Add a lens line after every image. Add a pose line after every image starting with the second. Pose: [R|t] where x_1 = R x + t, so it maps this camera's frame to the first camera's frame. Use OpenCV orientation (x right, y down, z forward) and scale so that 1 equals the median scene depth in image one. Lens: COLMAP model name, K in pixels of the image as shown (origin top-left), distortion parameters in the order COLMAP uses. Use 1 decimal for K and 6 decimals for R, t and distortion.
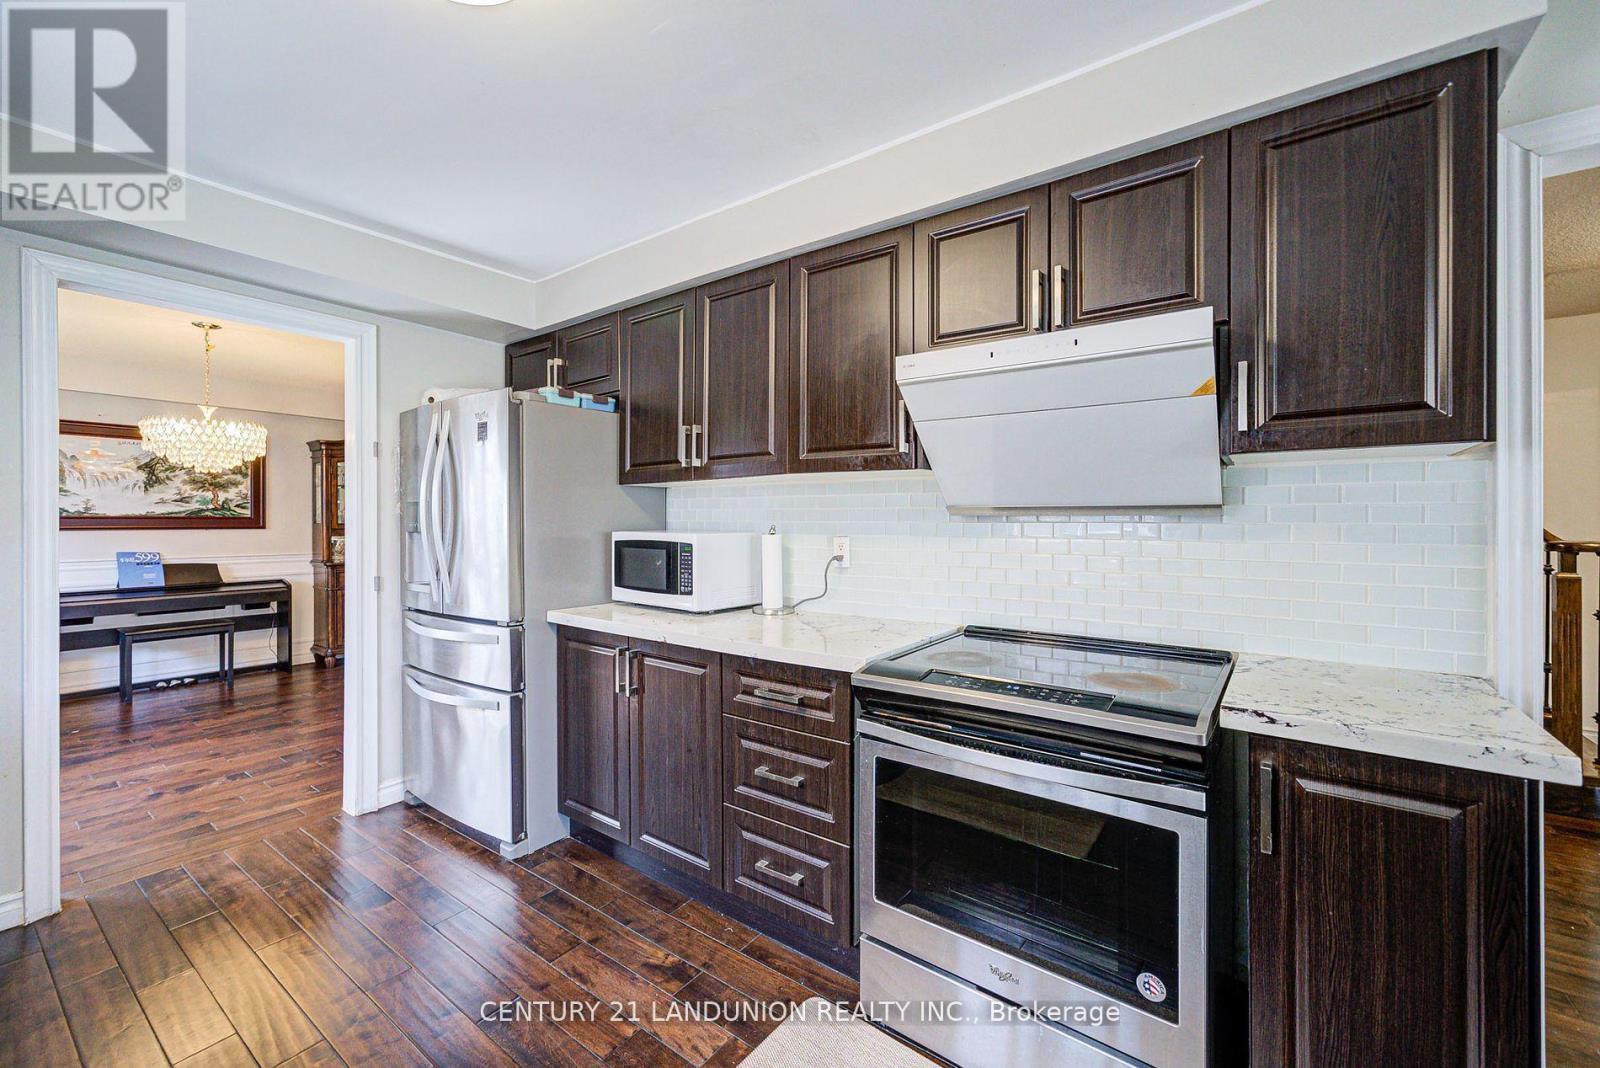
lens RADIAL K [[656.3, 0, 795.2], [0, 656.3, 521.9], [0, 0, 1]] dist [-0.001364, 0.001164]
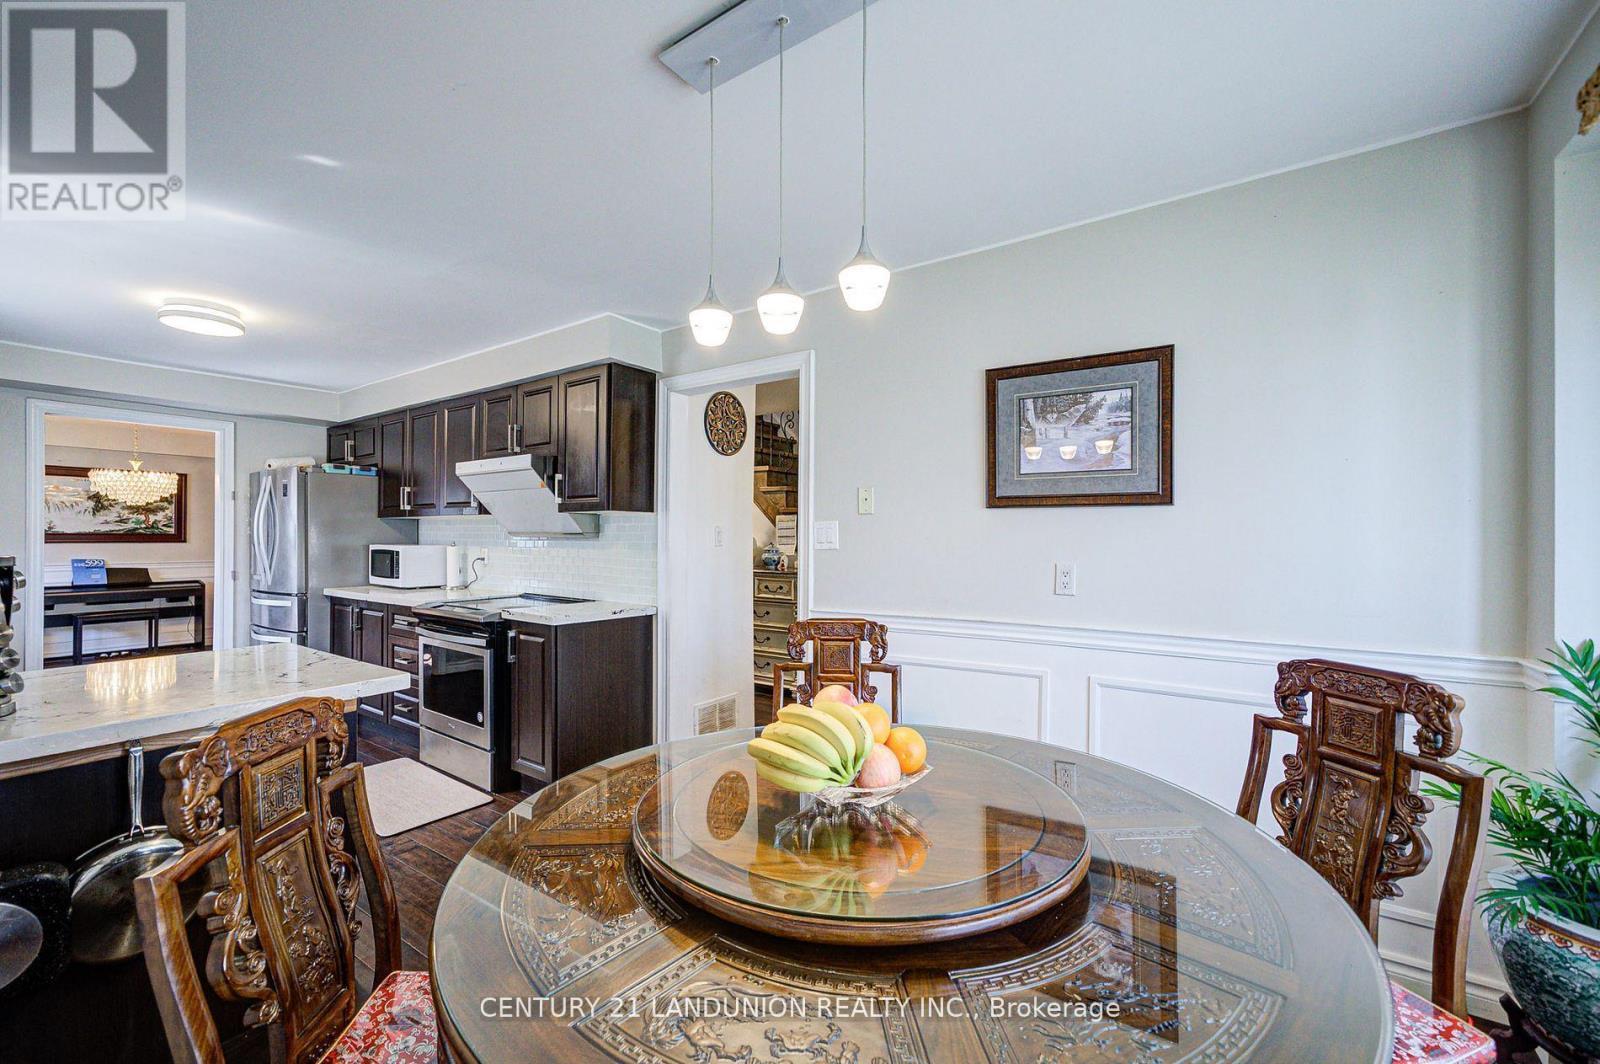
lens RADIAL K [[656.3, 0, 795.5], [0, 656.3, 534.4], [0, 0, 1]] dist [-0.001364, 0.001164]
pose [[0.999362, 0.005321, 0.035305, 0.429439], [-0.005046, 0.999956, -0.007864, -0.002177], [-0.035345, 0.007681, 0.999346, -0.424216]]
